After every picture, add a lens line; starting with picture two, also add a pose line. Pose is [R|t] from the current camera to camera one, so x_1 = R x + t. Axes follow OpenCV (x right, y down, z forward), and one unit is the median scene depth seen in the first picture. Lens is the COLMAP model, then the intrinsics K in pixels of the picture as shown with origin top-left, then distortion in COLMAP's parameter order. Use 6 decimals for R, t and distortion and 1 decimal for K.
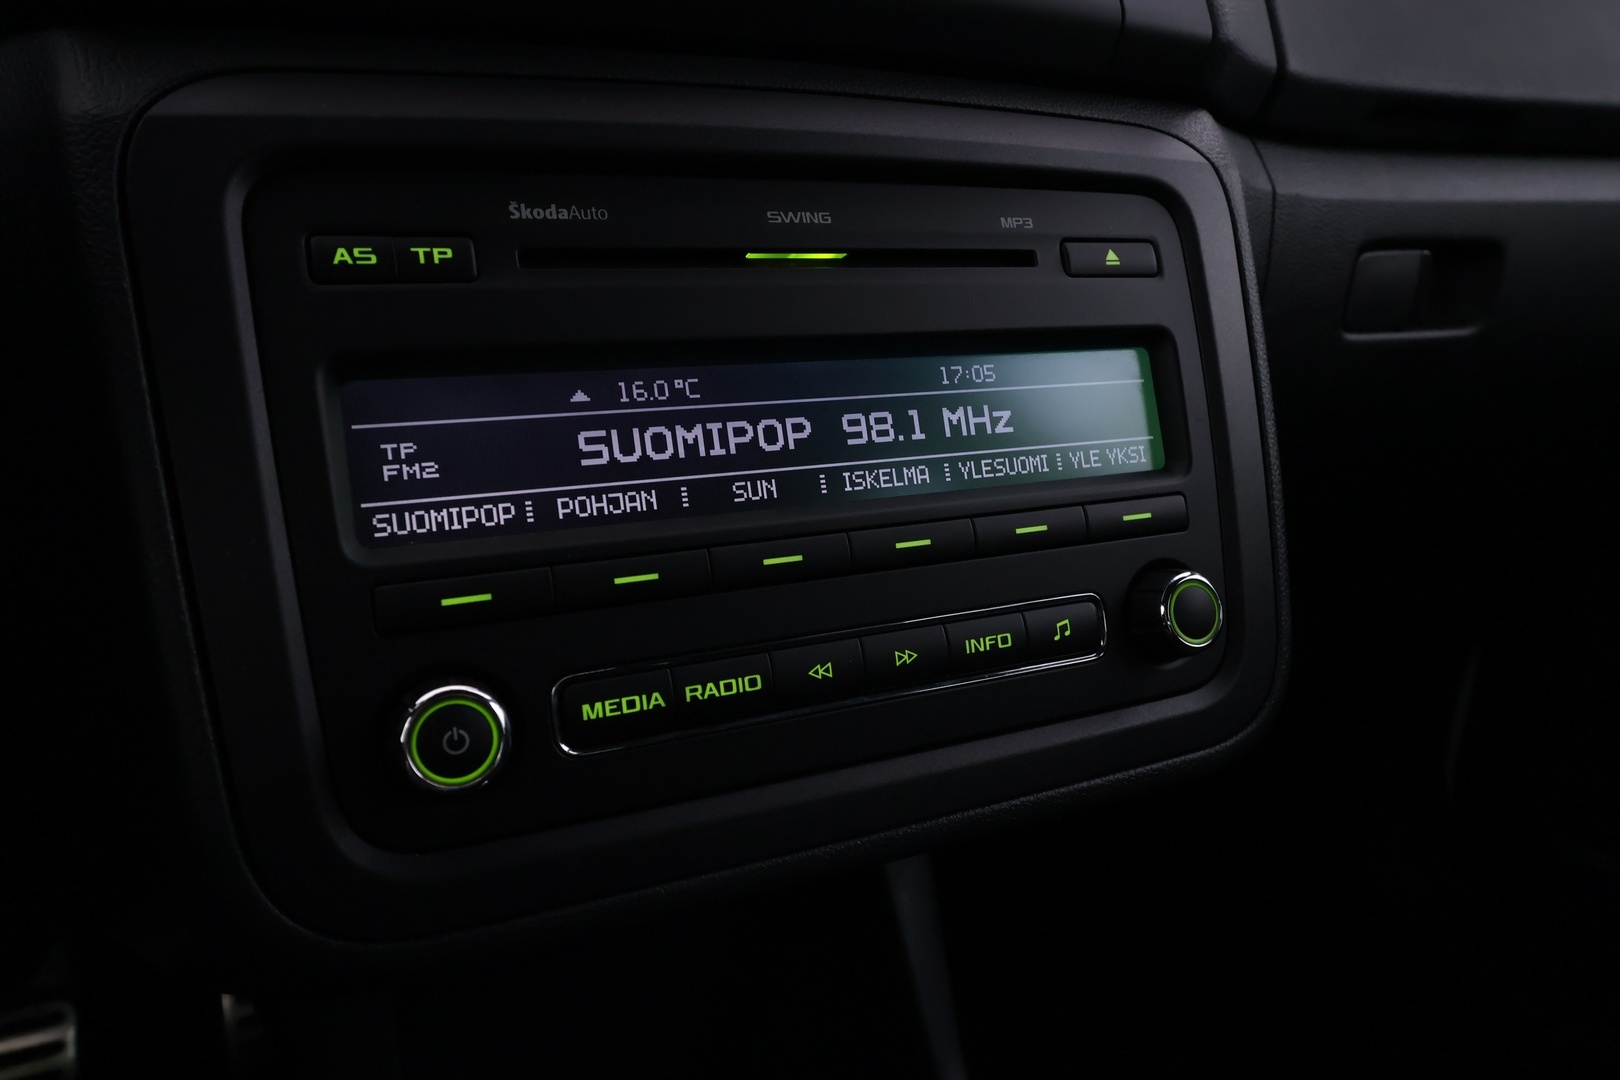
lens RADIAL K [[1066.5, 0, 813.2], [0, 1066.5, 542.4], [0, 0, 1]] dist [0.007017, -0.004214]
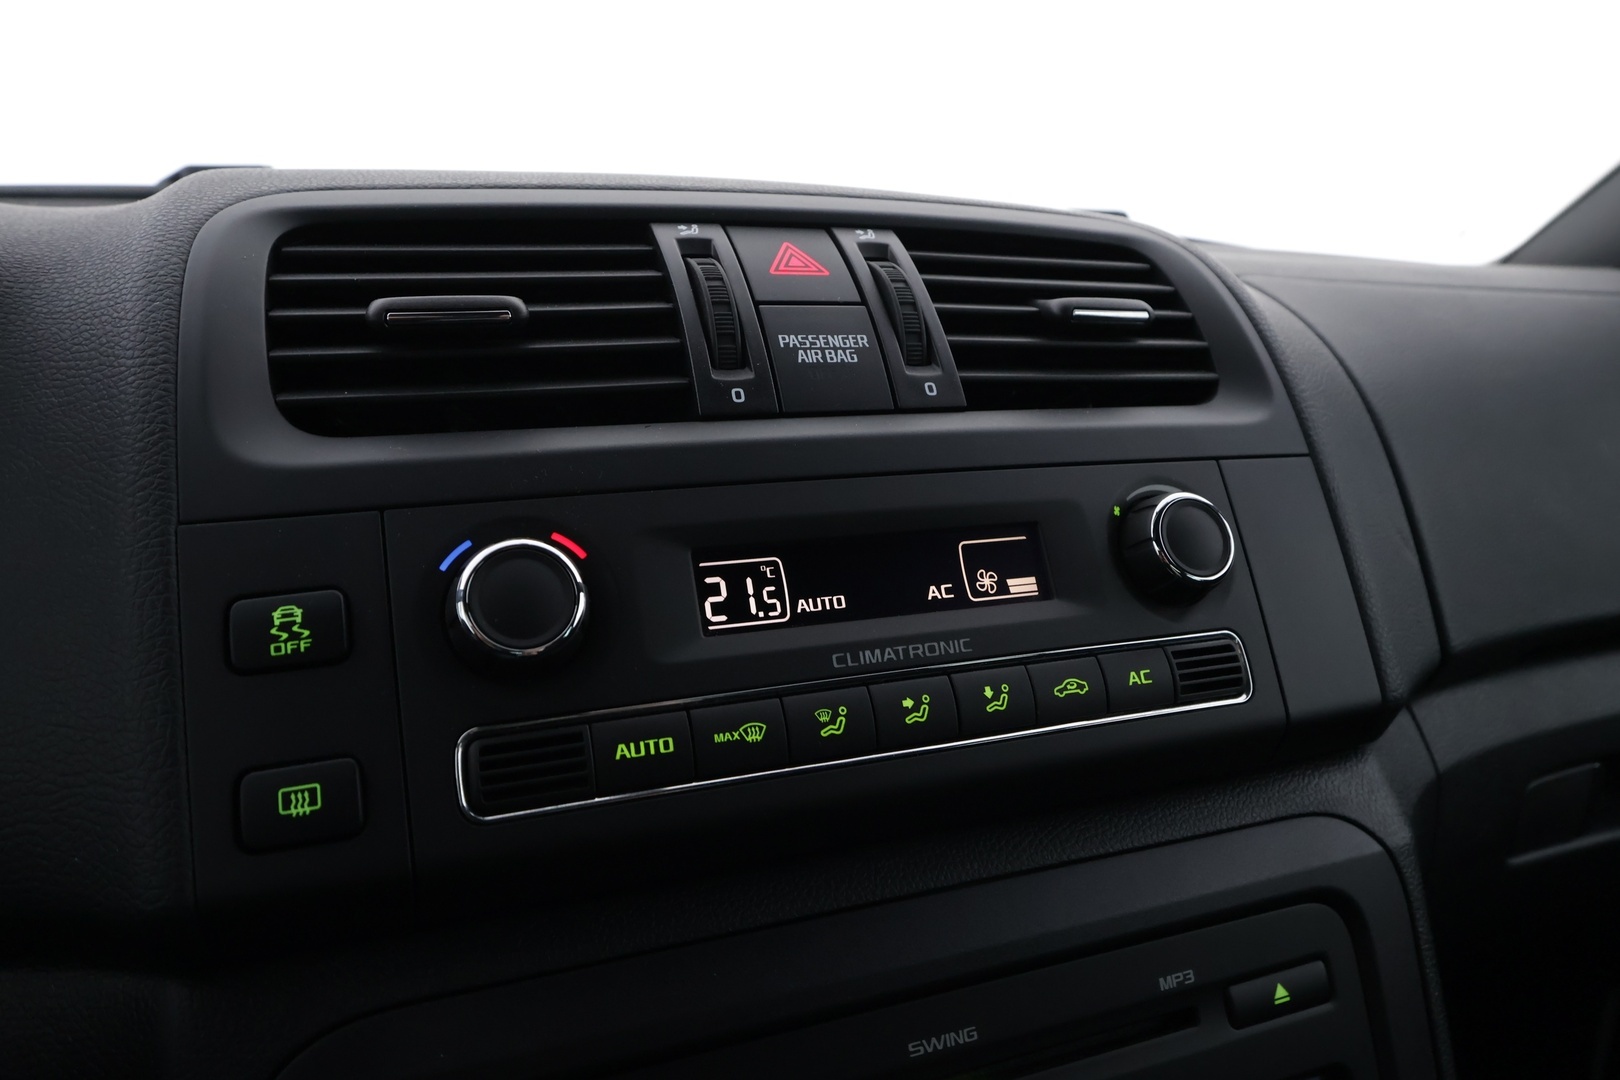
lens RADIAL K [[1066.5, 0, 816.6], [0, 1066.5, 540.5], [0, 0, 1]] dist [0.007017, -0.004214]
pose [[0.998257, 0.004783, -0.058818, -0.069357], [-0.008445, 0.998030, -0.062165, -0.676274], [0.058405, 0.062554, 0.996331, 0.062777]]
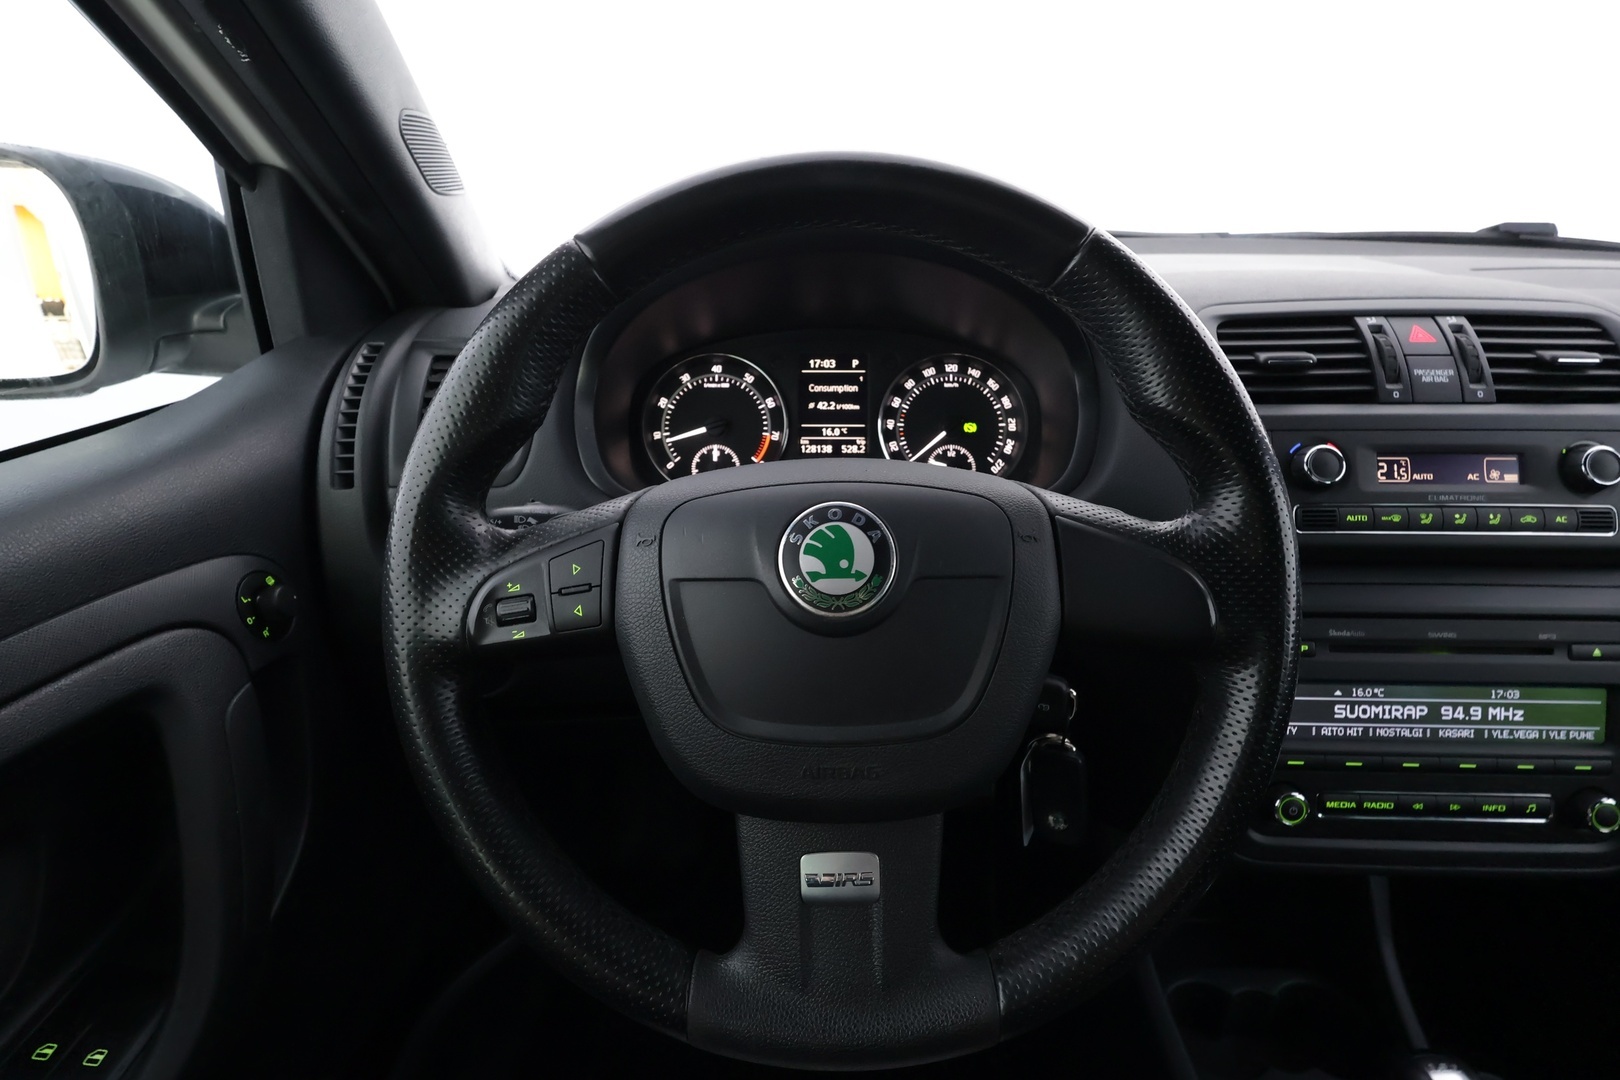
lens RADIAL K [[760.9, 0, 810.8], [0, 760.9, 539.3], [0, 0, 1]] dist [0.010154, -0.000121]
pose [[0.898916, 0.159980, -0.407868, -0.669580], [-0.108540, 0.983246, 0.146447, -0.640622], [0.424463, -0.087374, 0.901220, -1.302431]]
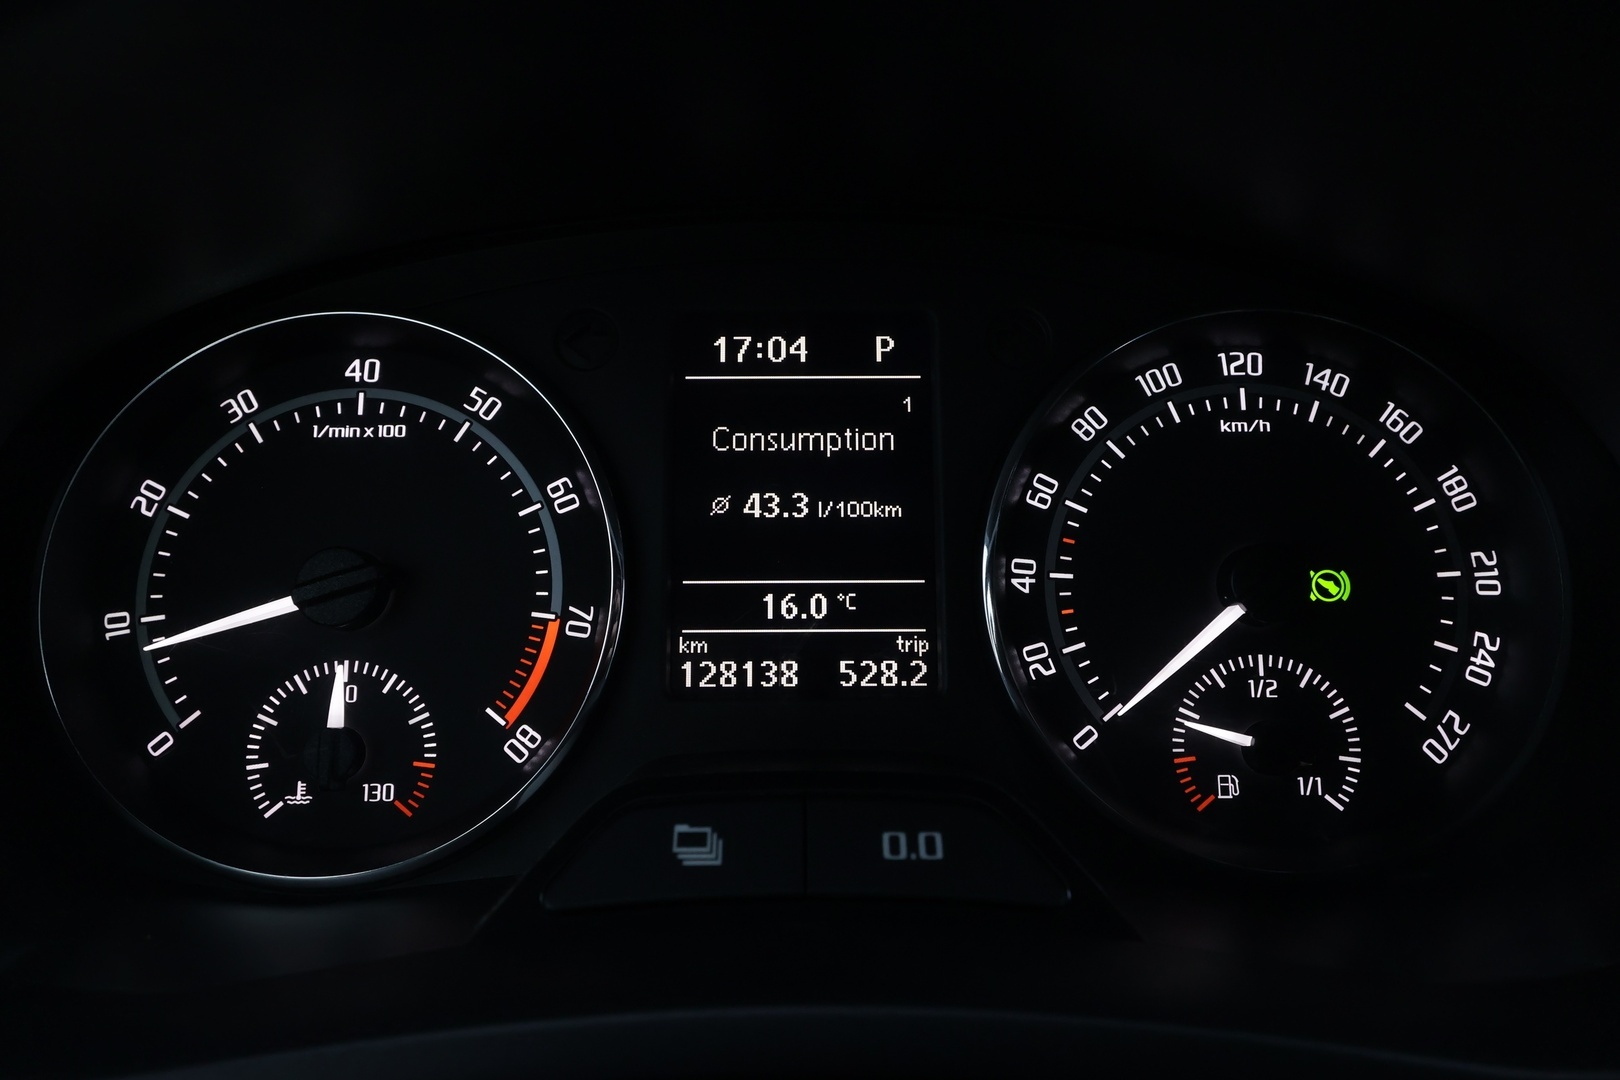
lens RADIAL K [[1066.5, 0, 812.2], [0, 1066.5, 545.4], [0, 0, 1]] dist [0.007017, -0.004214]
pose [[0.910388, 0.110431, -0.398747, -1.294923], [-0.102618, 0.993877, 0.040958, -0.715728], [0.400828, 0.003631, 0.916146, 0.133352]]
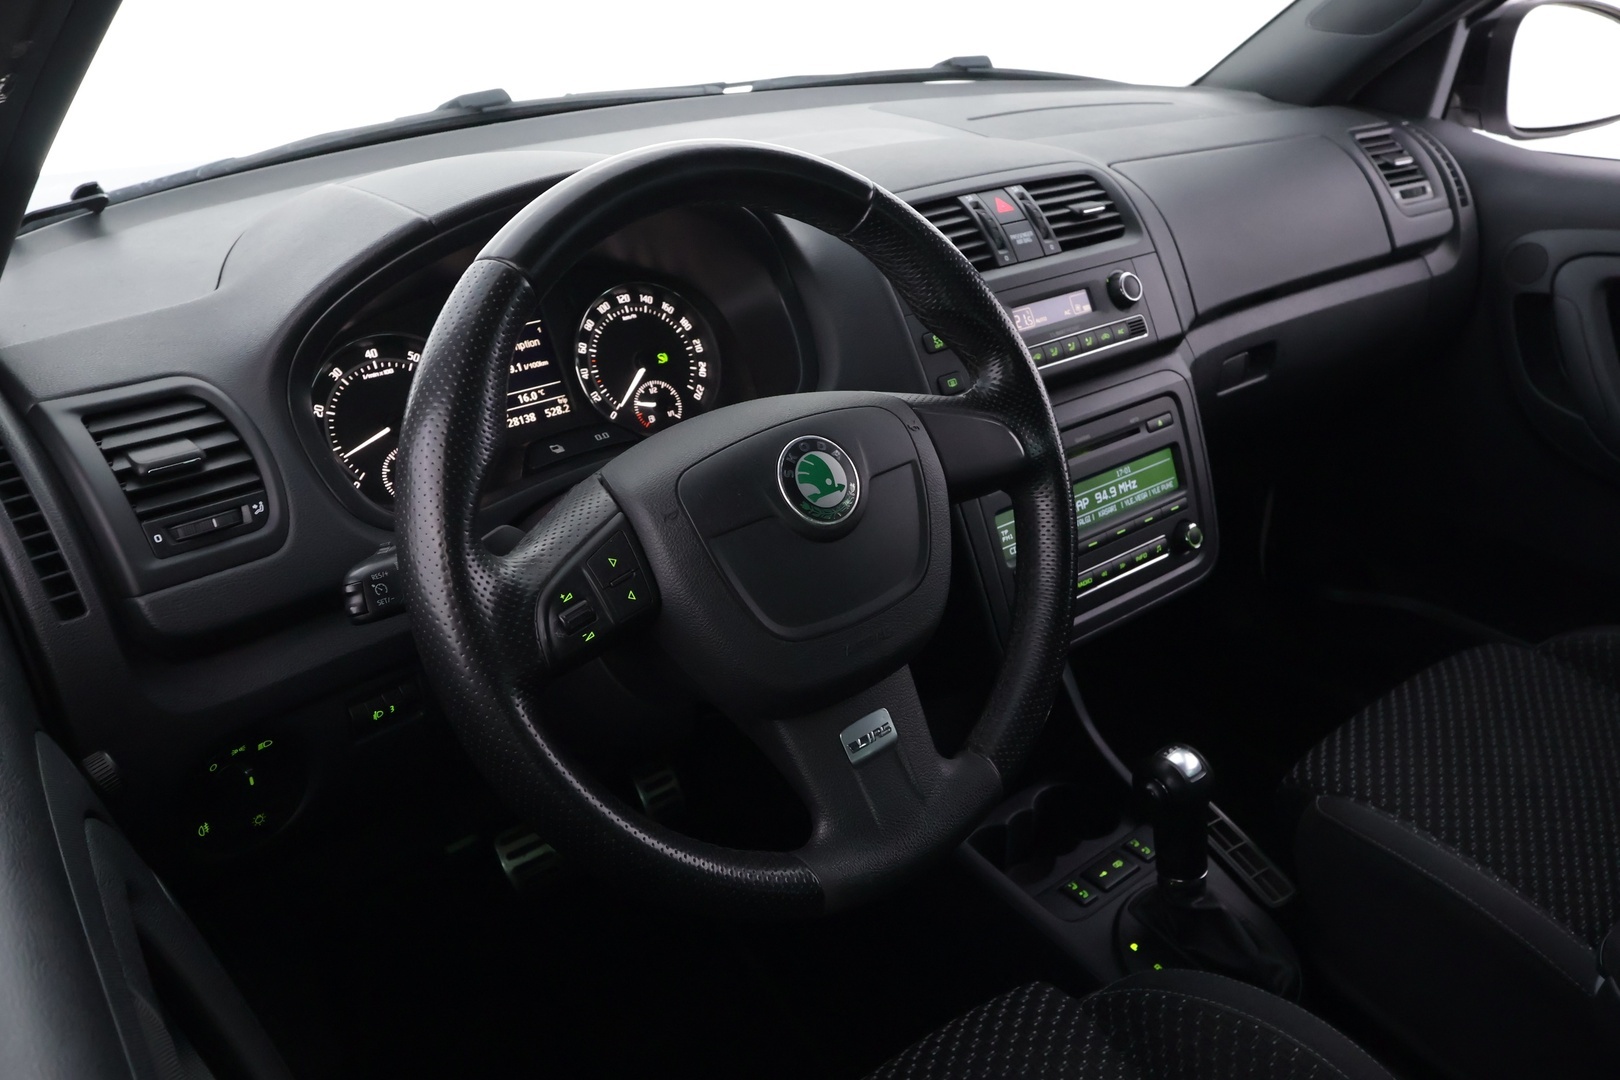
lens RADIAL K [[1296.4, 0, 812.9], [0, 1296.4, 536.5], [0, 0, 1]] dist [0.009588, 0.011548]
pose [[0.968827, -0.139991, 0.204393, -1.671948], [0.107262, 0.980730, 0.163287, -0.750394], [-0.223313, -0.136274, 0.965174, -2.693867]]
